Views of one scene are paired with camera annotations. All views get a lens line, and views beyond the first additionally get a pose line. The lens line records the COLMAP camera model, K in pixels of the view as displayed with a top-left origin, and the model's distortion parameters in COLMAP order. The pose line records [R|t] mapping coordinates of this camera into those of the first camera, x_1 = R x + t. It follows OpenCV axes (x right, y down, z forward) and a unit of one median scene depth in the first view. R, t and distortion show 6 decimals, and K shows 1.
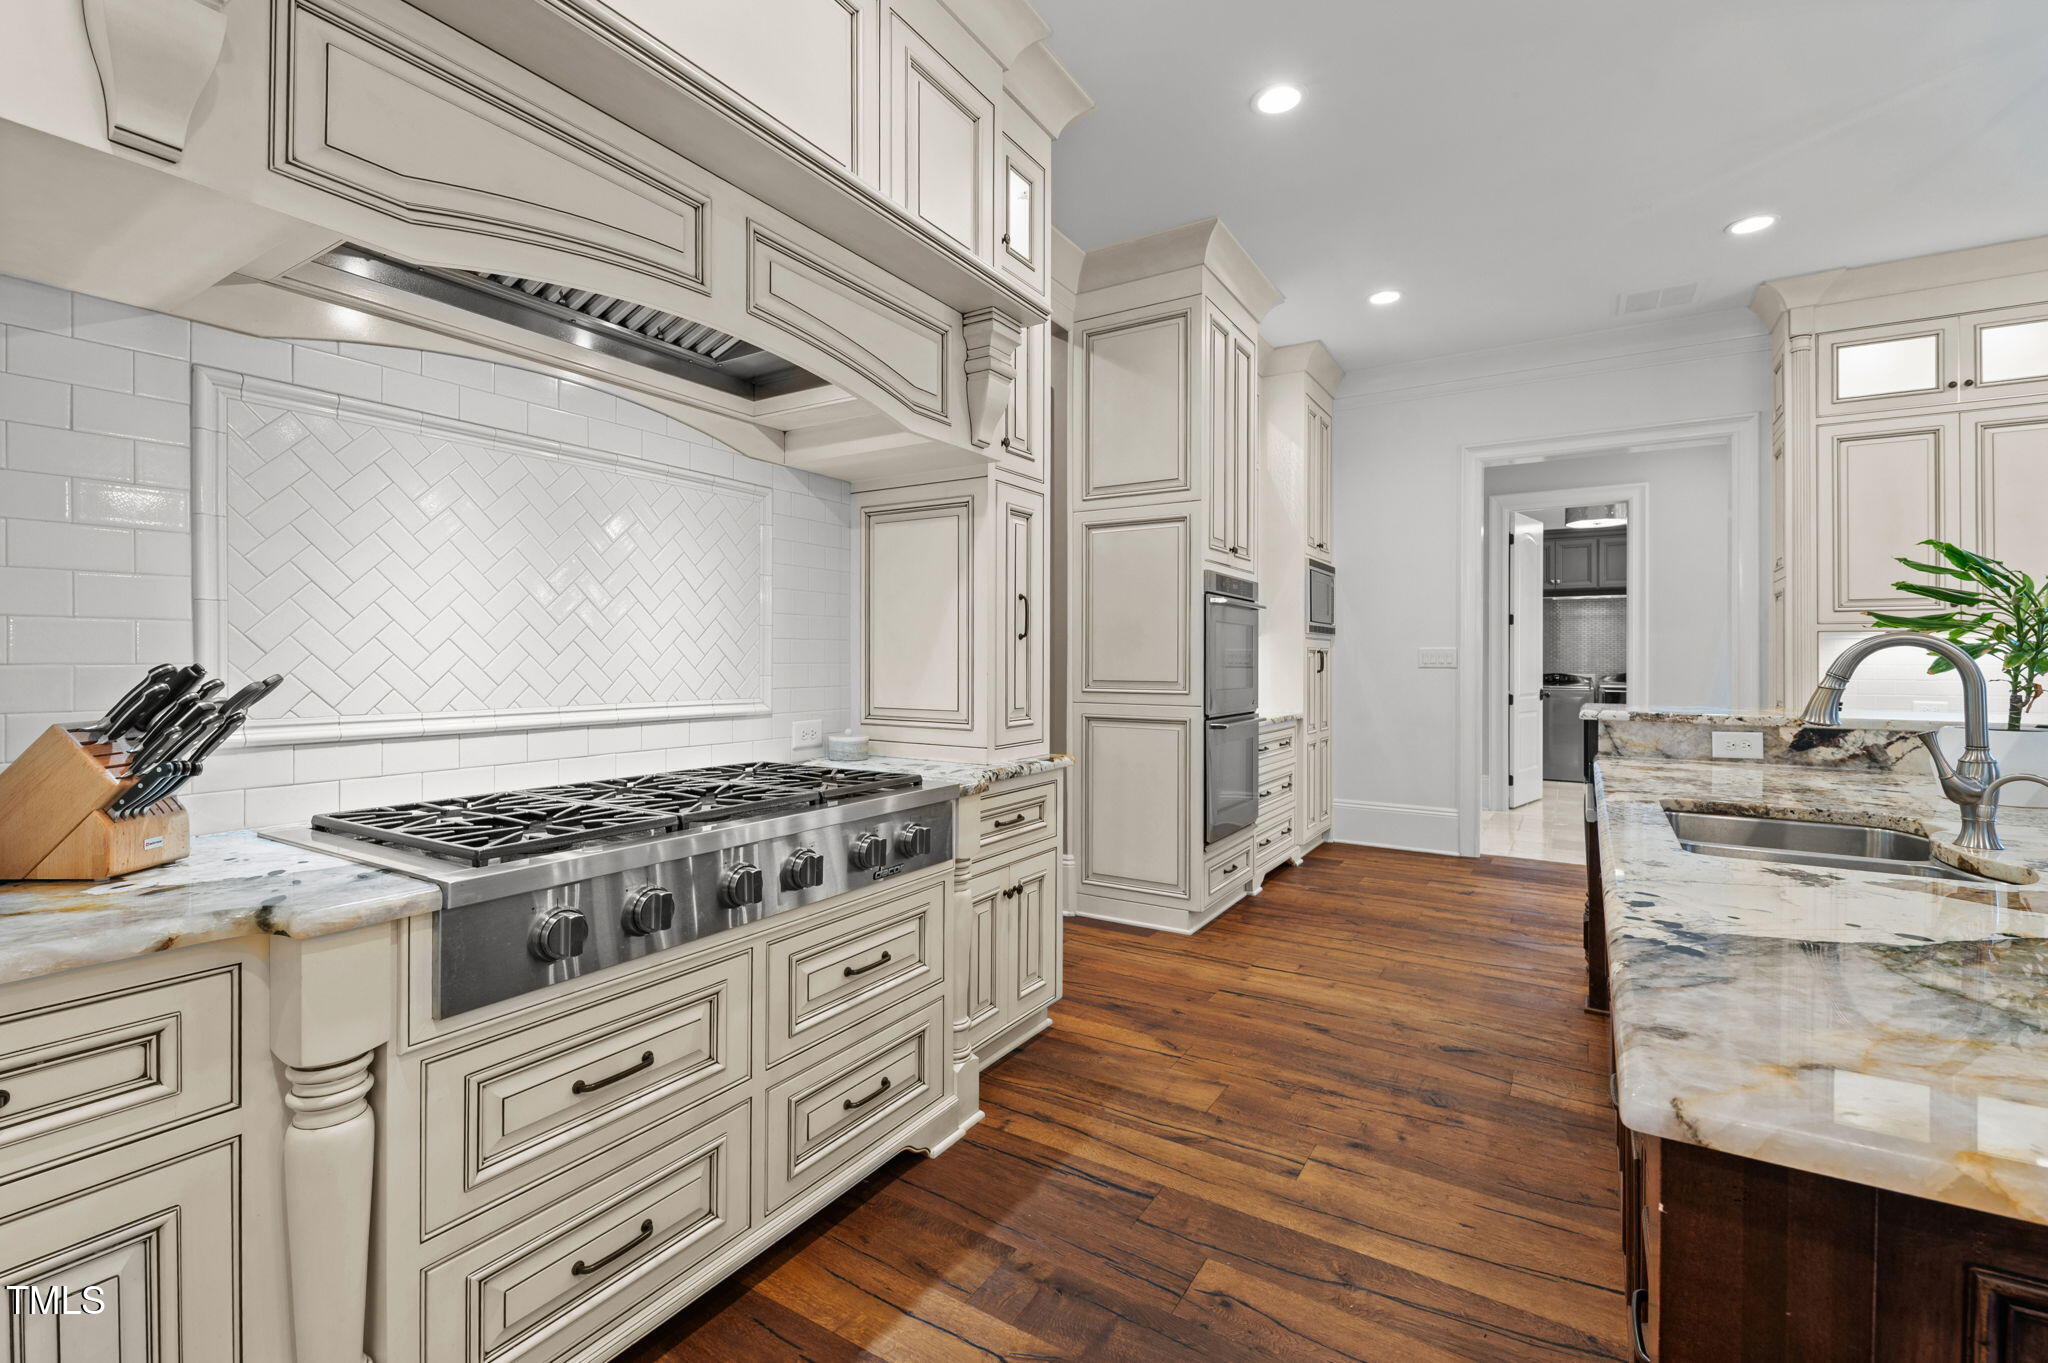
lens RADIAL K [[929.5, 0, 1018.6], [0, 929.5, 658.1], [0, 0, 1]] dist [0.006792, -0.005181]
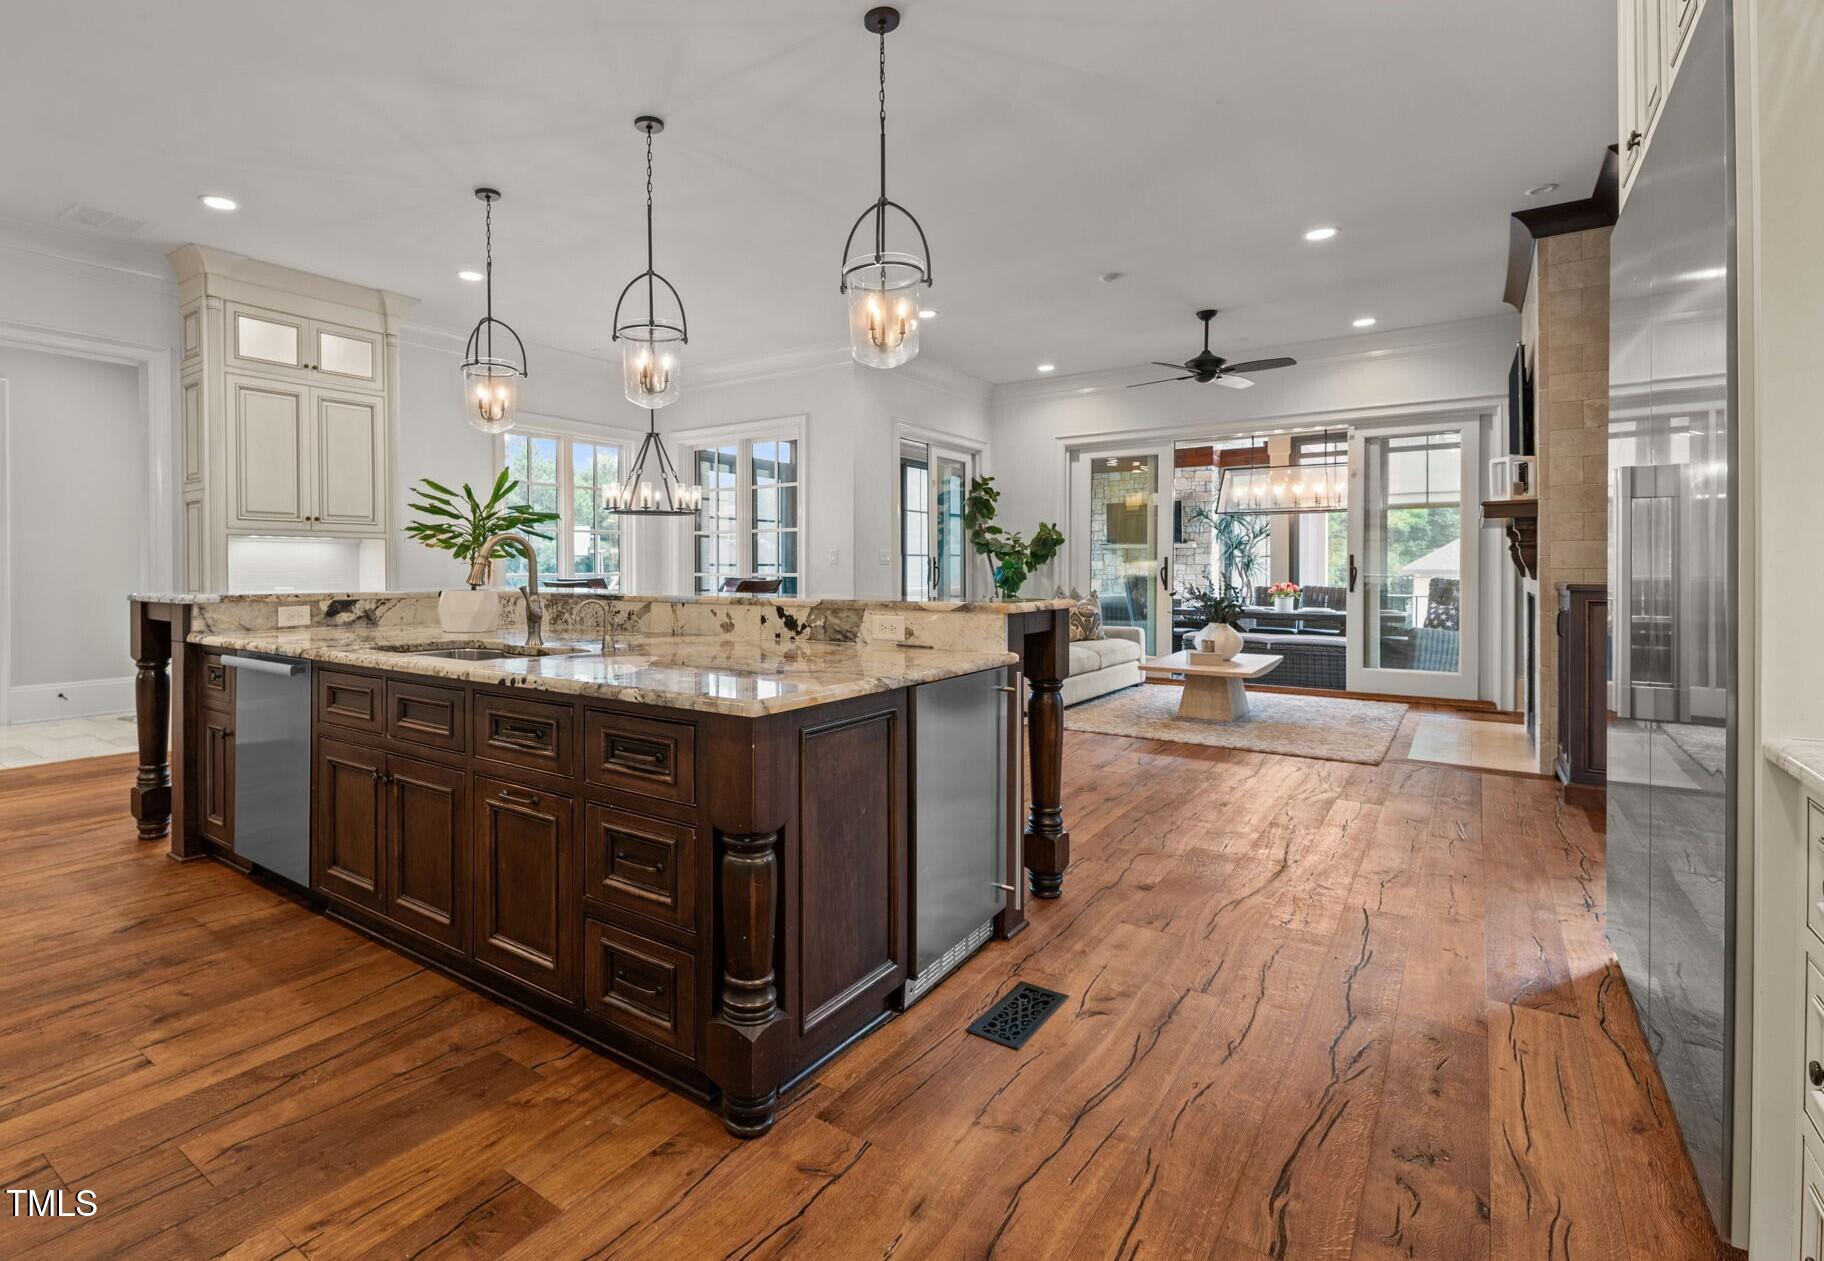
lens RADIAL K [[871.2, 0, 819.8], [0, 871.2, 573.8], [0, 0, 1]] dist [0.005685, -0.002347]
pose [[0.060100, -0.009453, 0.998148, -0.446607], [-0.000398, 0.999955, 0.009494, 0.021859], [-0.998192, -0.000967, 0.060094, 0.183465]]
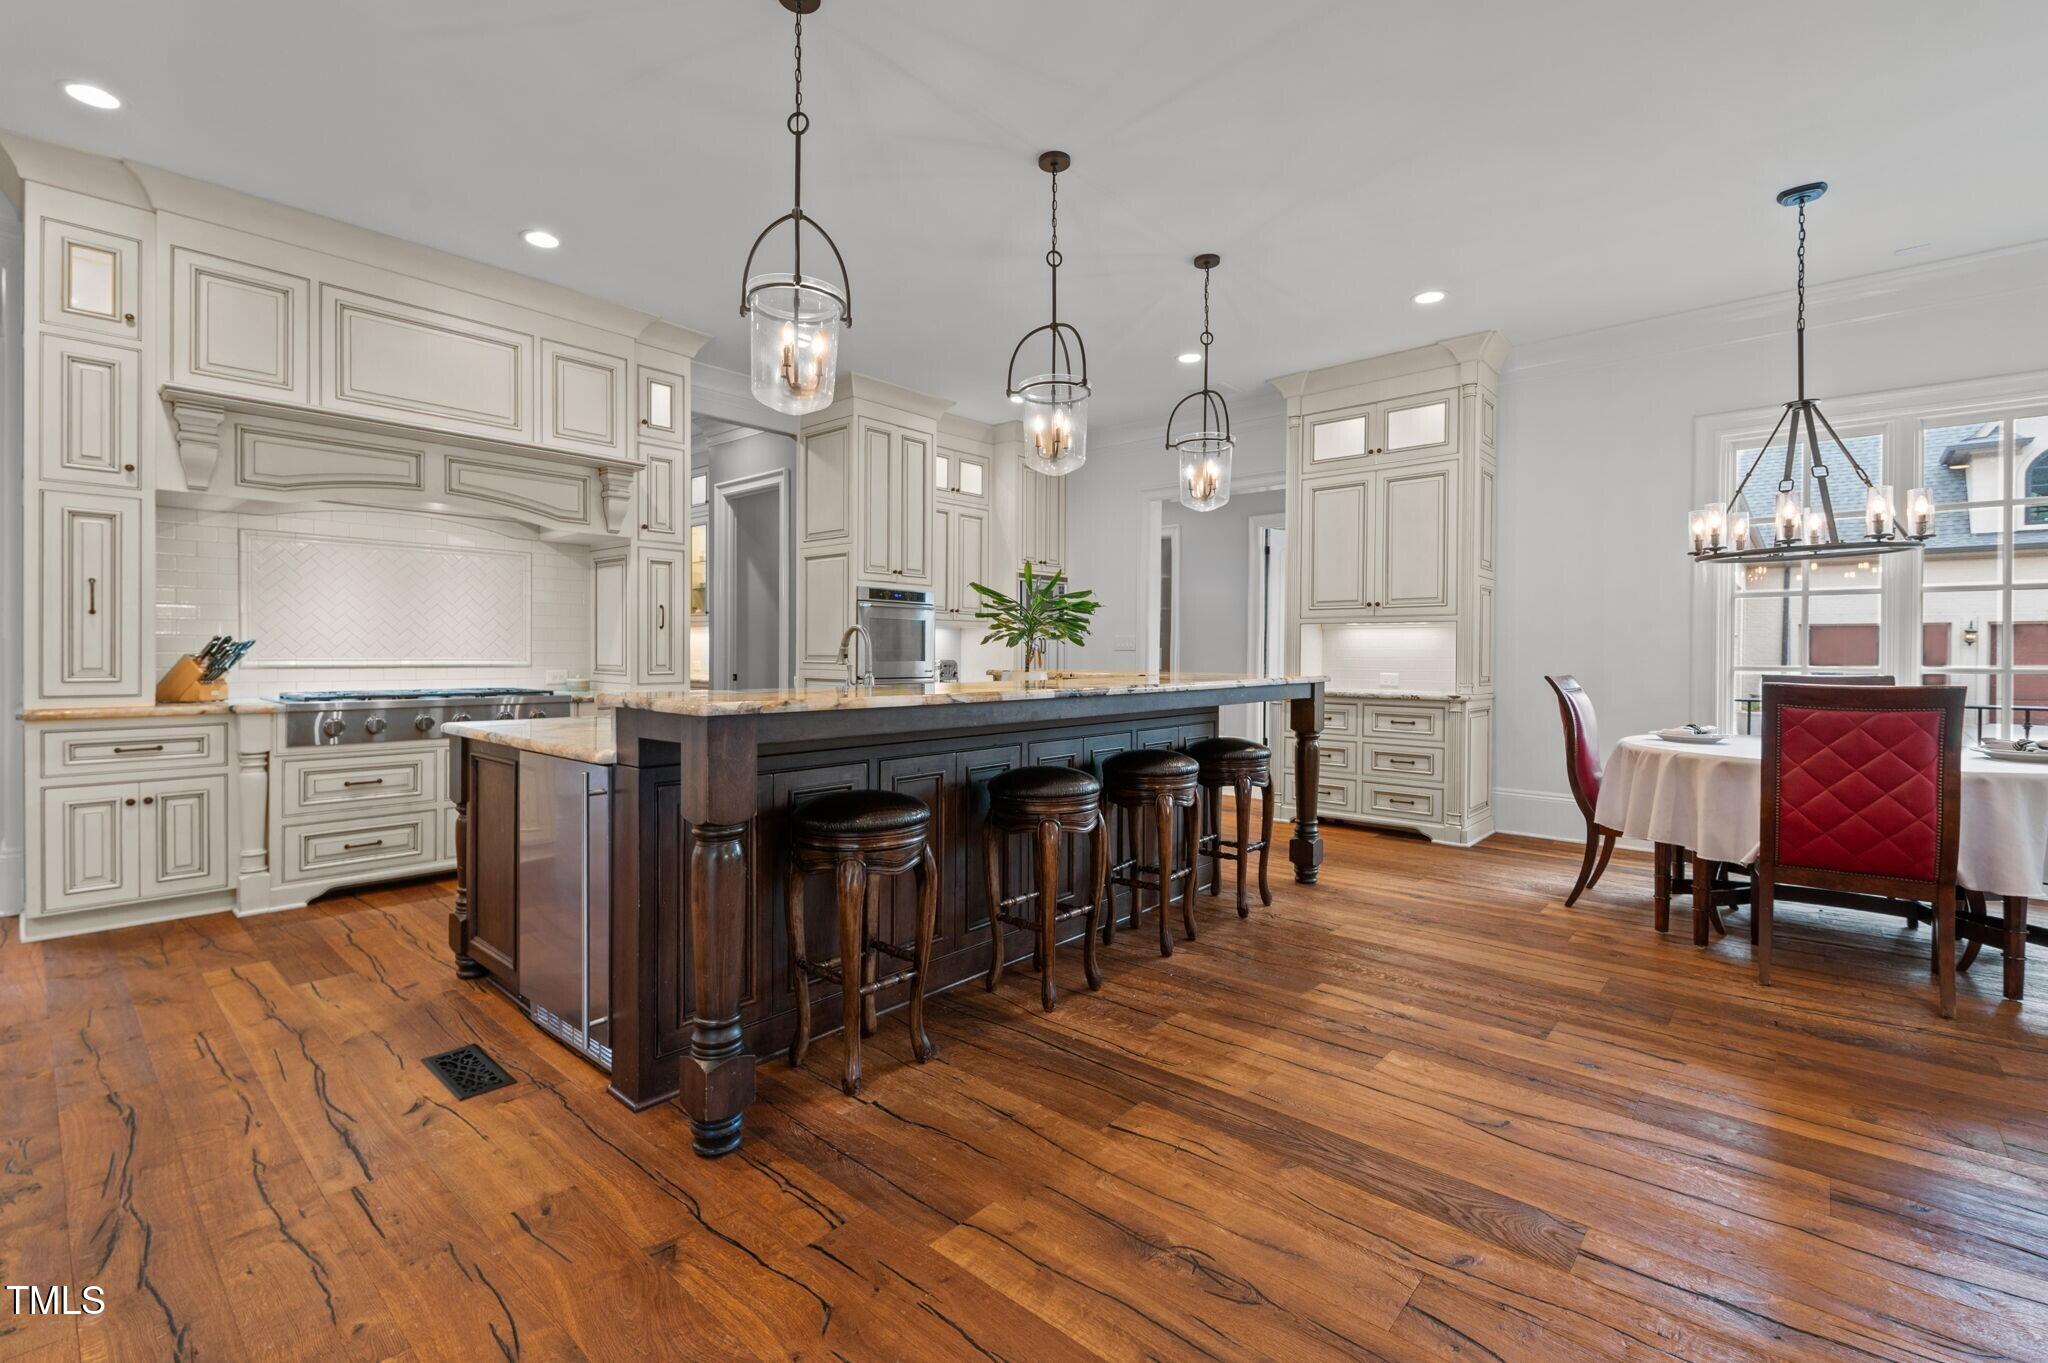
lens RADIAL K [[929.5, 0, 1021.4], [0, 929.5, 656.5], [0, 0, 1]] dist [0.006792, -0.005181]
pose [[0.986407, 0.003284, -0.164289, 1.044369], [-0.002490, 0.999984, 0.005035, 0.025823], [0.164303, -0.004557, 0.986399, -0.757865]]
